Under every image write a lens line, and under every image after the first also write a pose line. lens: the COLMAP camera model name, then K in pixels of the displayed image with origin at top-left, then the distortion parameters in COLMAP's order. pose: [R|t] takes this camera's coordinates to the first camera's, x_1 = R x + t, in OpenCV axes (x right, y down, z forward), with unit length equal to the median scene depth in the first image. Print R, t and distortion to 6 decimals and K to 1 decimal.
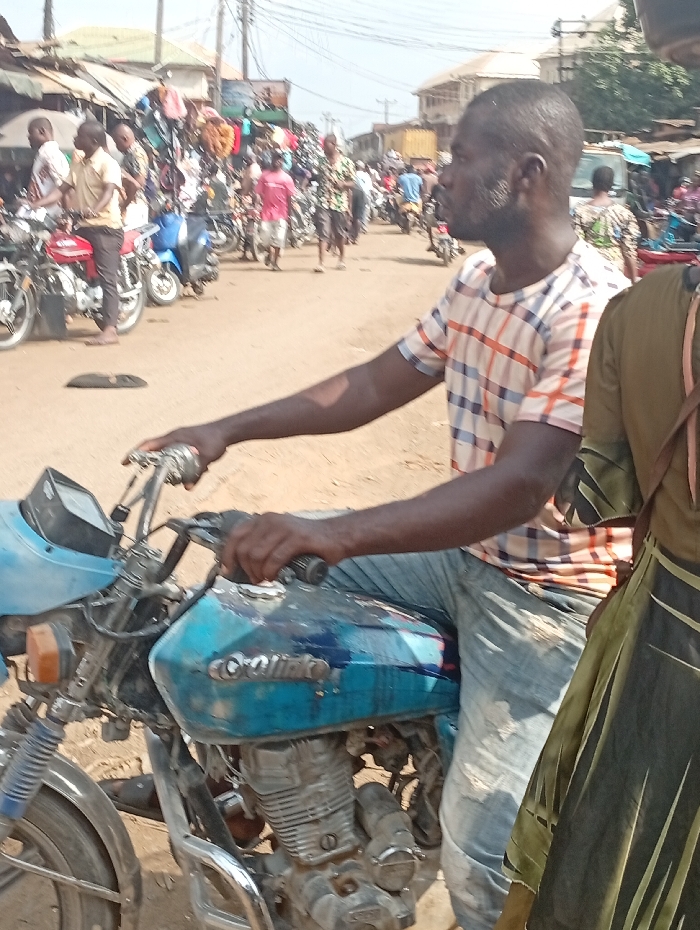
lens RADIAL K [[1471.6, 0, 350.0], [0, 1471.6, 465.0], [0, 0, 1]] dist [0.001109, -0.021874]
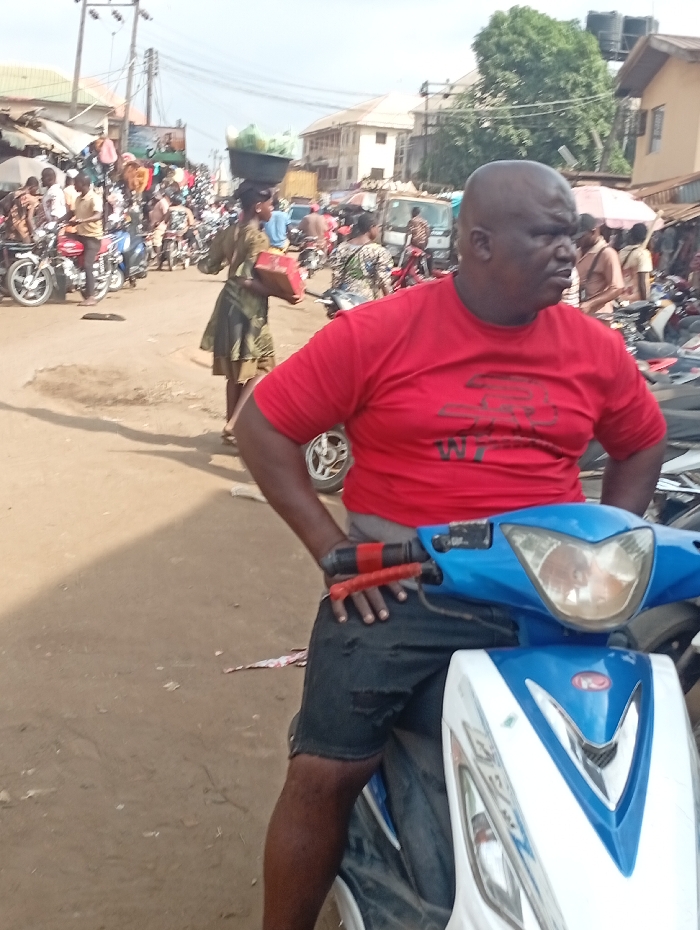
lens RADIAL K [[1472.8, 0, 350.0], [0, 1472.8, 465.0], [0, 0, 1]] dist [-0.029611, -0.089921]
pose [[0.996168, 0.030034, 0.082143, -0.000671], [-0.028052, 0.999289, -0.025180, 0.051827], [-0.082841, 0.022779, 0.996302, -0.269104]]
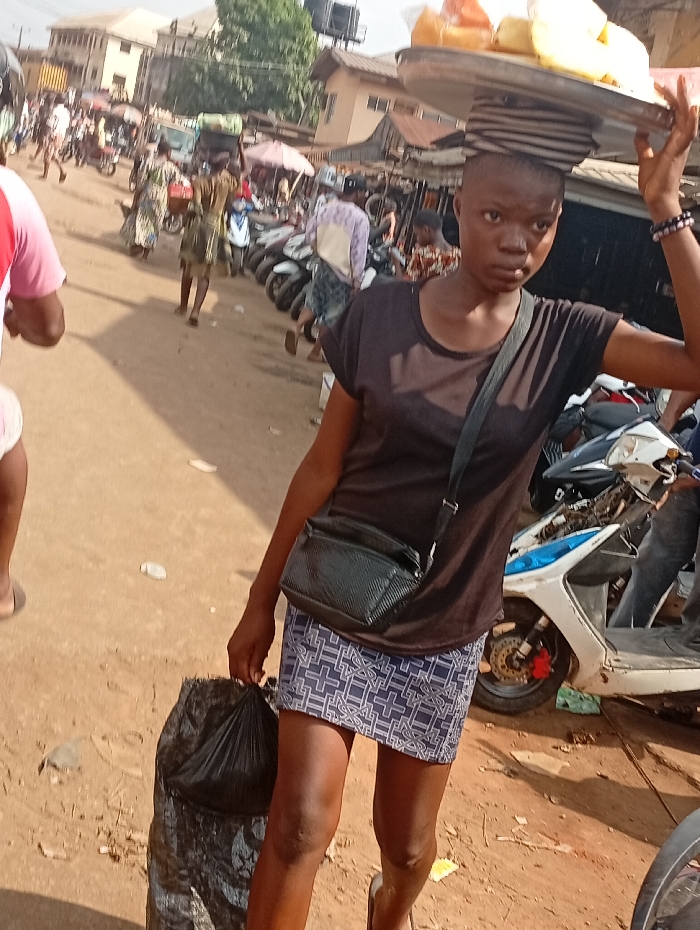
lens RADIAL K [[1469.1, 0, 350.0], [0, 1469.1, 465.0], [0, 0, 1]] dist [-0.005058, 2.642497]
pose [[0.946183, 0.138981, 0.292271, -0.134435], [-0.148781, 0.988804, 0.011460, 0.171874], [-0.287406, -0.054327, 0.956267, -0.998183]]
